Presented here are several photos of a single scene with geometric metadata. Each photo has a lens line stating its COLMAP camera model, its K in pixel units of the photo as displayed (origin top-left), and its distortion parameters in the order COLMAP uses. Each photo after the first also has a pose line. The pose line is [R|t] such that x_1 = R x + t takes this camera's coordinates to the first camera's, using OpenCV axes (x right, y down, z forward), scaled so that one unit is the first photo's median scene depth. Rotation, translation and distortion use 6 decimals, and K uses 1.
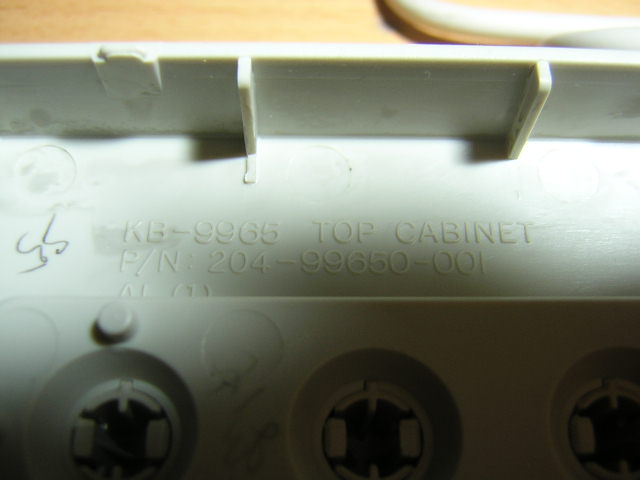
lens RADIAL K [[670.9, 0, 320.0], [0, 670.9, 240.0], [0, 0, 1]] dist [-0.085460, -0.010622]
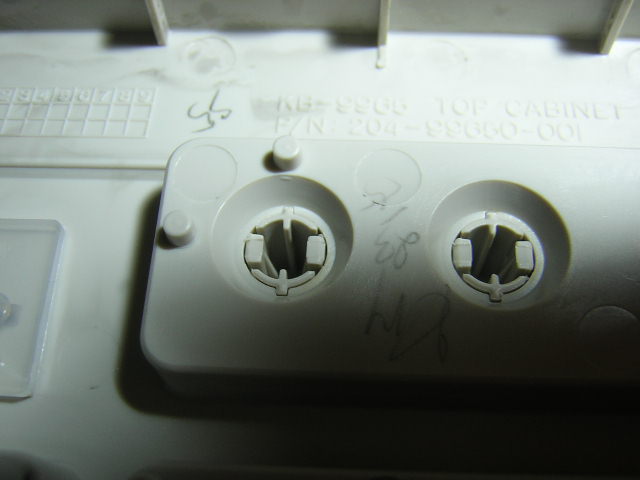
lens RADIAL K [[677.5, 0, 320.0], [0, 677.5, 240.0], [0, 0, 1]] dist [-0.067216, -0.011808]
pose [[0.997394, 0.024874, -0.067725, -0.129283], [-0.026427, 0.999406, -0.022133, 0.259514], [0.067134, 0.023865, 0.997459, -0.205085]]
